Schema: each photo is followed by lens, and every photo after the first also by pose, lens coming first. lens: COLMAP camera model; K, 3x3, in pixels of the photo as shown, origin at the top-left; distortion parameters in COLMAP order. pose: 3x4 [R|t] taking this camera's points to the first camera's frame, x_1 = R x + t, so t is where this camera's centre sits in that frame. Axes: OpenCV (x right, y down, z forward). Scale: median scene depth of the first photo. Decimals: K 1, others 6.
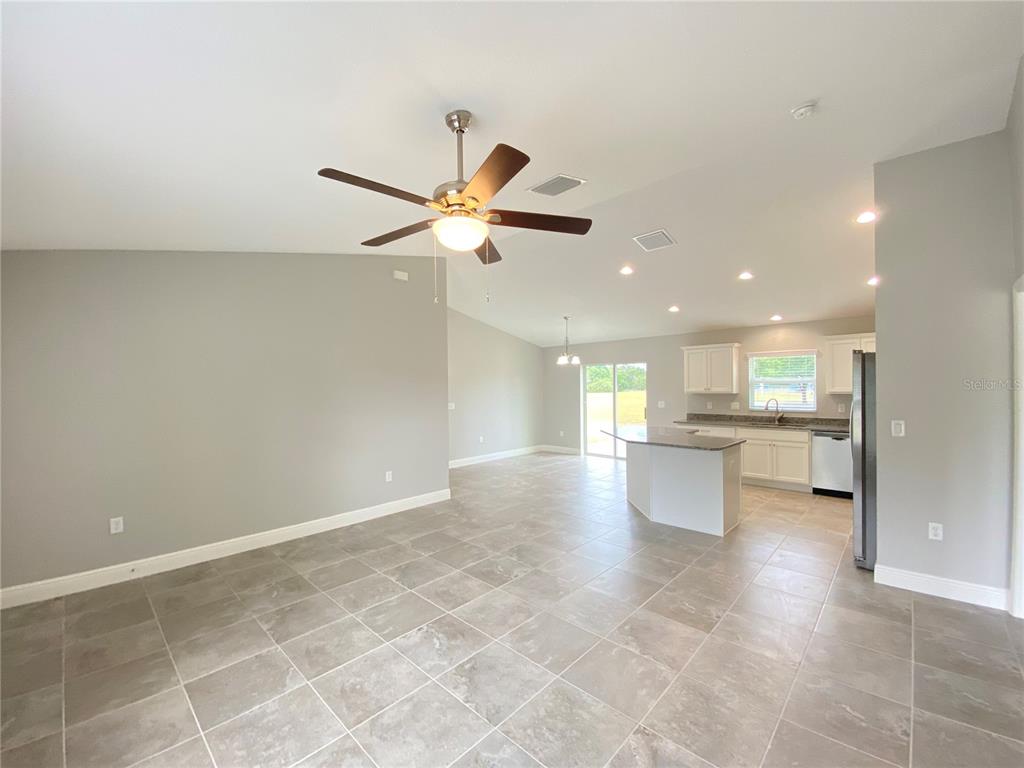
lens RADIAL K [[419.1, 0, 510.0], [0, 419.1, 389.4], [0, 0, 1]] dist [0.023316, -0.019068]
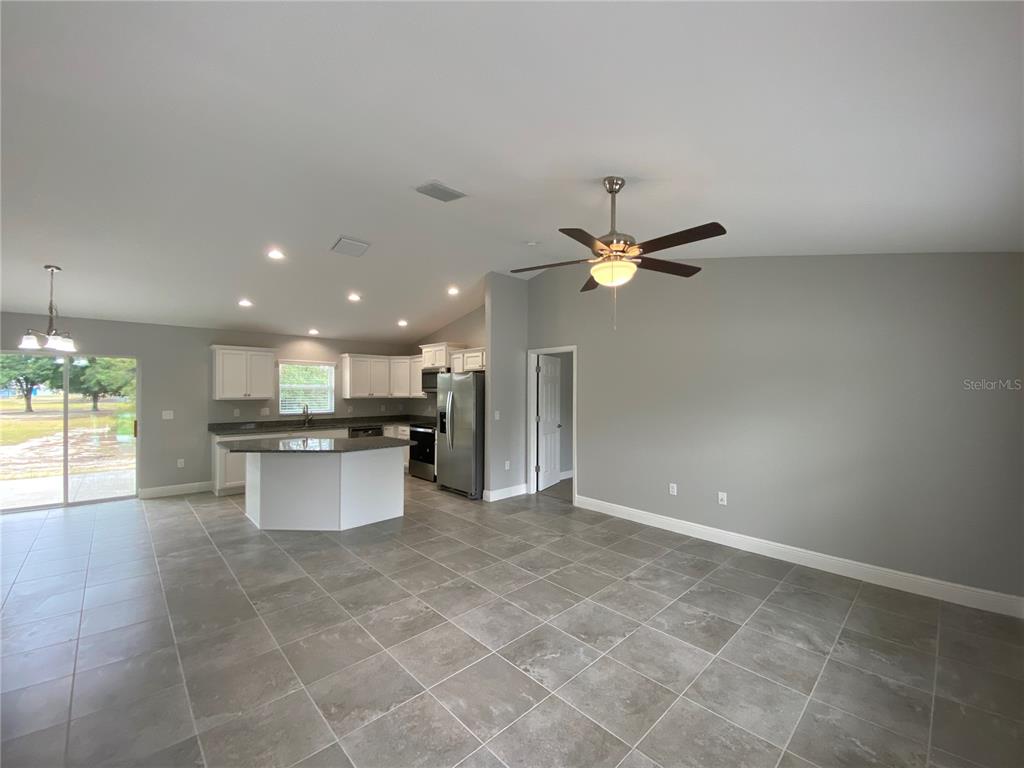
lens RADIAL K [[419.1, 0, 510.0], [0, 419.1, 389.4], [0, 0, 1]] dist [0.023316, -0.019068]
pose [[0.044663, 0.010126, 0.998951, -0.828294], [0.000797, 0.999948, -0.010172, -0.004944], [-0.999002, 0.001250, 0.044652, 0.750867]]
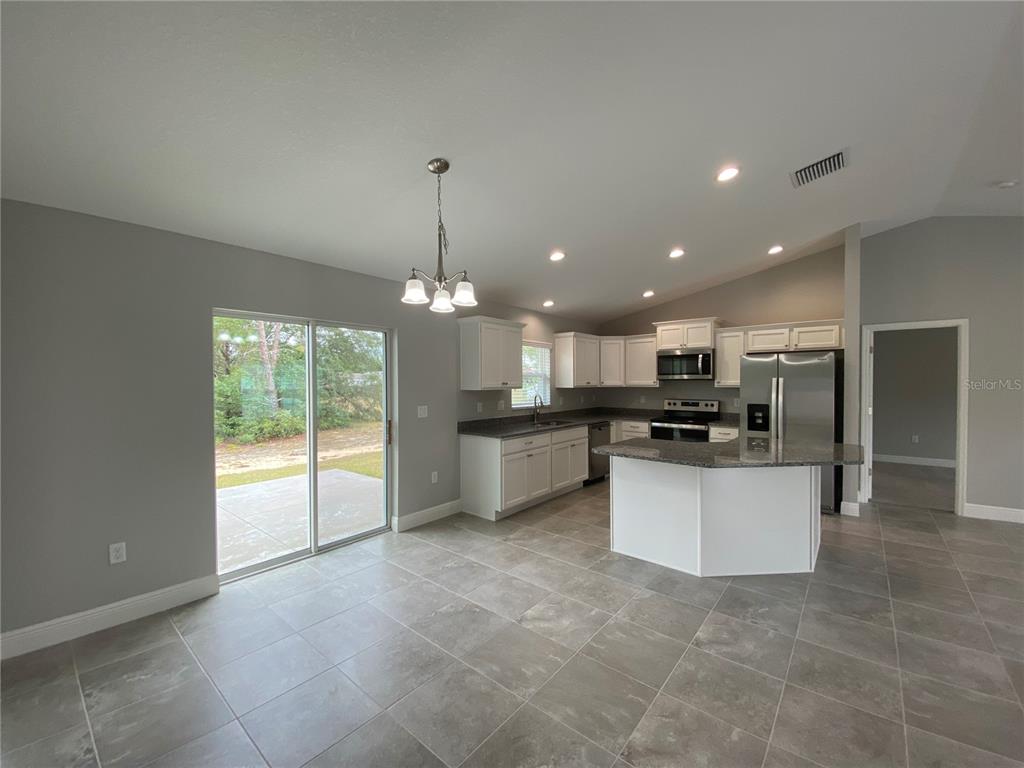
lens RADIAL K [[419.5, 0, 492.8], [0, 419.5, 378.7], [0, 0, 1]] dist [0.015147, -0.019372]
pose [[-0.047475, 0.016755, 0.998732, -0.430195], [0.007540, 0.999837, -0.016415, 0.006459], [-0.998844, 0.006751, -0.047594, 2.052359]]
